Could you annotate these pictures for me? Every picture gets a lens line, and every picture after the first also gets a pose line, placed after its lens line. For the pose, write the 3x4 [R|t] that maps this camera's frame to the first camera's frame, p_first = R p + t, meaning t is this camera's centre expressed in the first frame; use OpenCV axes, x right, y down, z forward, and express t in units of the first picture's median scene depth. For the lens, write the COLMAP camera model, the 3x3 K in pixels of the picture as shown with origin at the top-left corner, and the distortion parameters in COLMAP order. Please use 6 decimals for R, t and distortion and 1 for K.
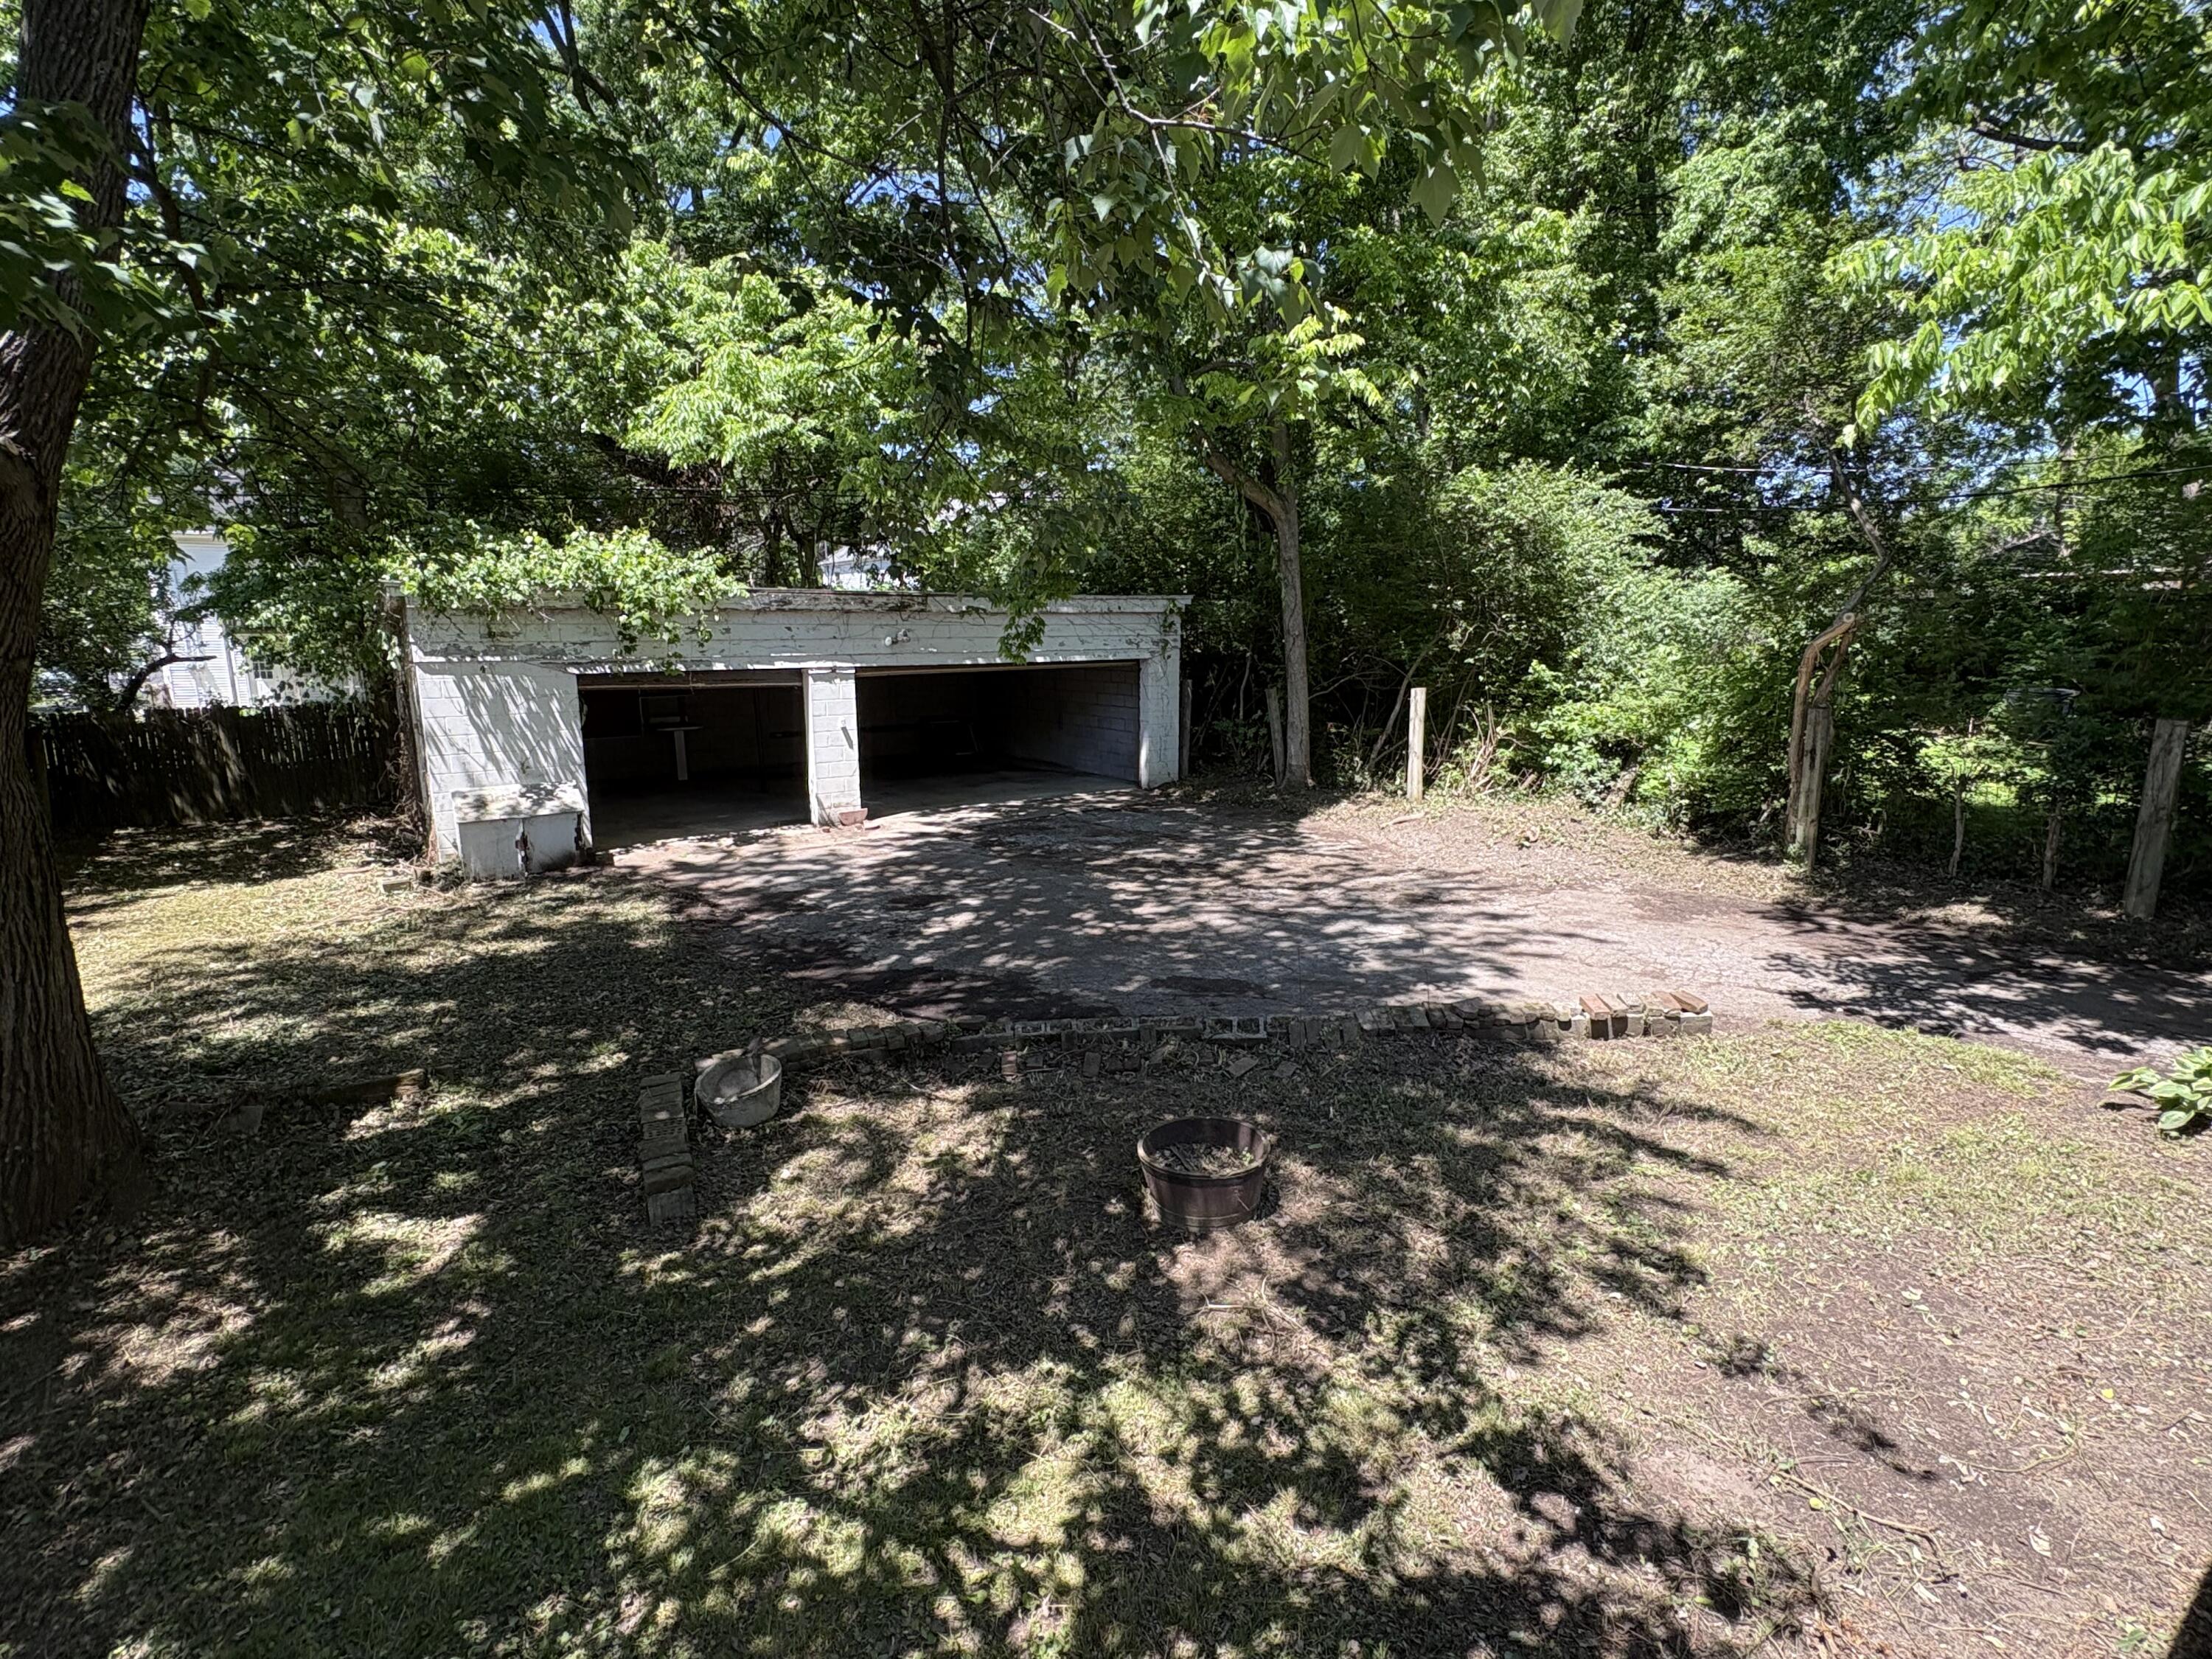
lens RADIAL K [[1083.7, 0, 1106.0], [0, 1083.7, 844.7], [0, 0, 1]] dist [0.004180, -0.002041]
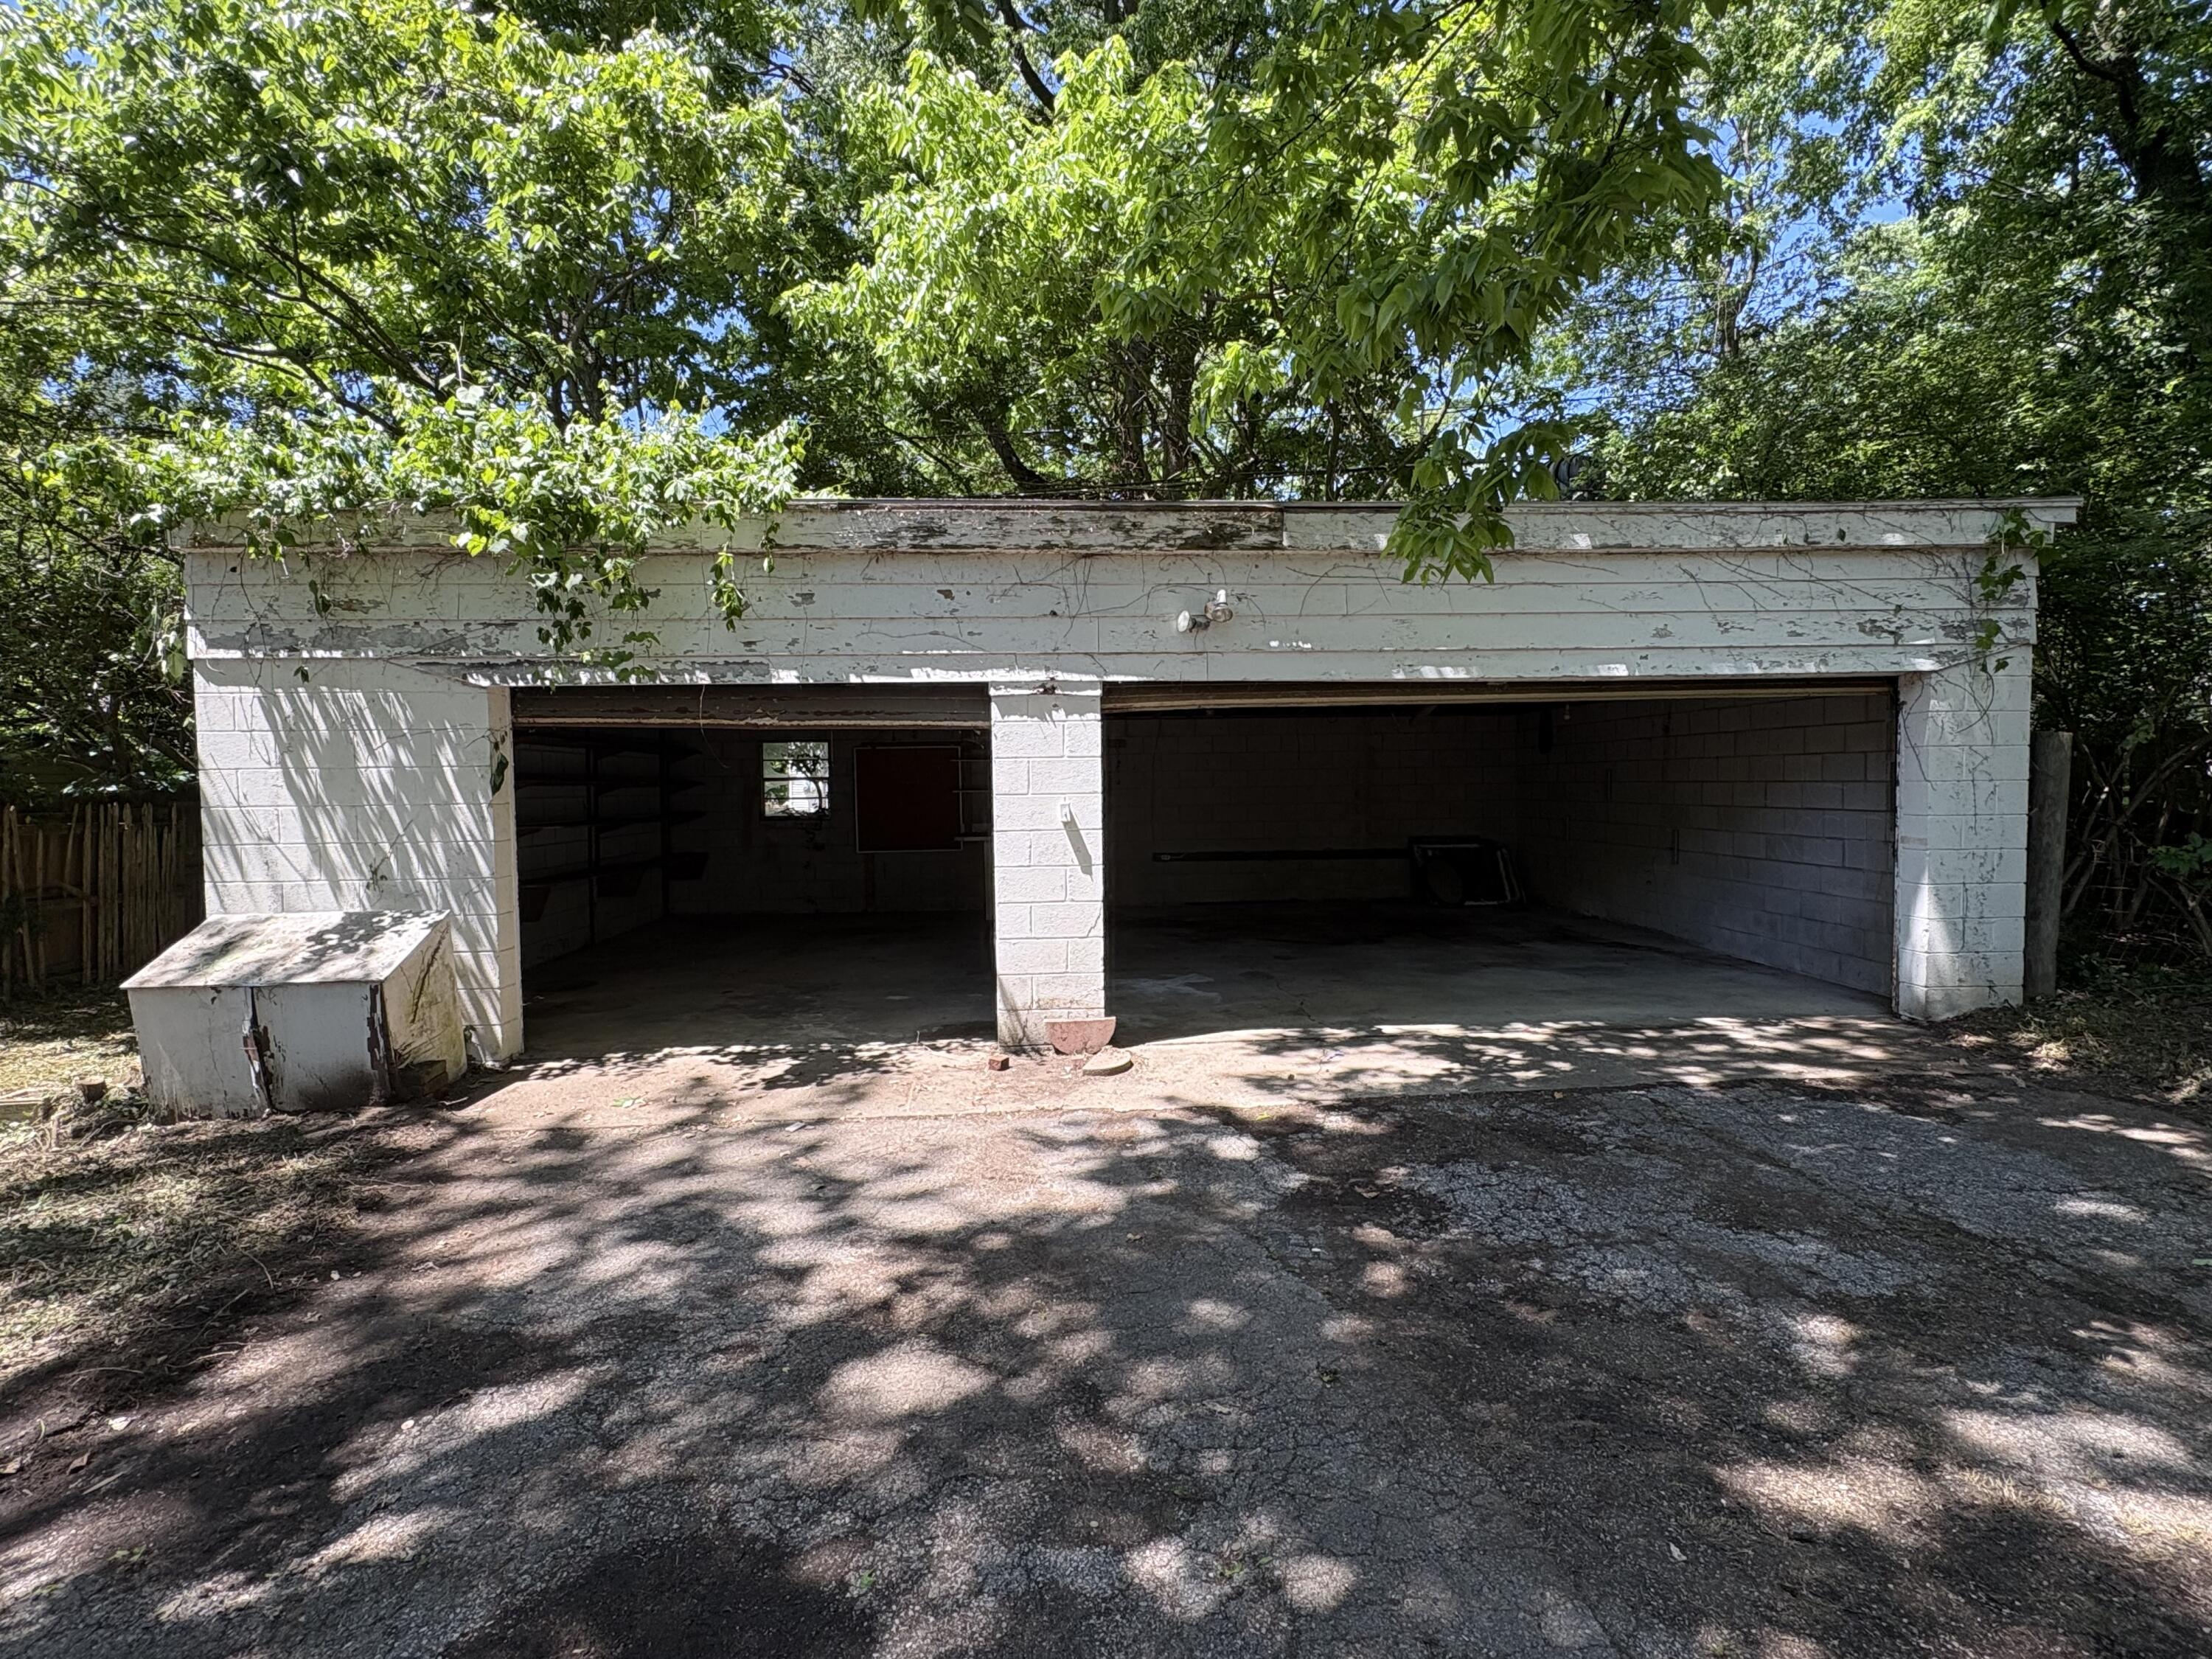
lens RADIAL K [[1083.7, 0, 1084.4], [0, 1083.7, 802.1], [0, 0, 1]] dist [0.004180, -0.002041]
pose [[0.850021, 0.007526, -0.526695, -0.016169], [-0.093294, 0.986241, -0.136473, -0.069697], [0.518421, 0.165142, 0.839028, 0.765492]]
